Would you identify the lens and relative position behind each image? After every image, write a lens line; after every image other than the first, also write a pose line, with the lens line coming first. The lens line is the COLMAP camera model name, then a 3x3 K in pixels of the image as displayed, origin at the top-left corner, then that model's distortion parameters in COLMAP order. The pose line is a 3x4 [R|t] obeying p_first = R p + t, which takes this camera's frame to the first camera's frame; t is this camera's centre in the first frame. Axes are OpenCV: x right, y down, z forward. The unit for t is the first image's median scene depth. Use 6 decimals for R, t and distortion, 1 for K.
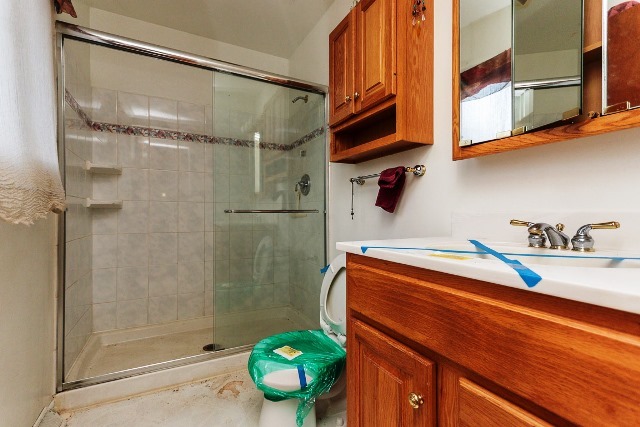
lens RADIAL K [[295.2, 0, 319.5], [0, 295.2, 213.3], [0, 0, 1]] dist [0.017195, -0.000723]
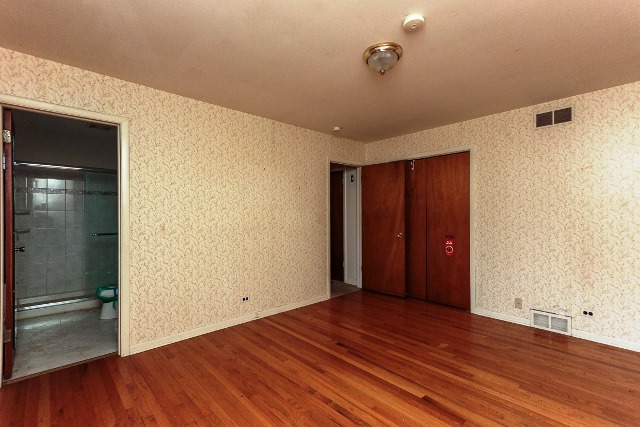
lens RADIAL K [[295.2, 0, 323.5], [0, 295.2, 214.7], [0, 0, 1]] dist [0.017195, -0.000723]
pose [[0.964997, -0.000006, 0.262259, 0.587193], [0.000151, 1.000000, -0.000531, -0.121571], [-0.262259, 0.000552, 0.964997, -1.224763]]
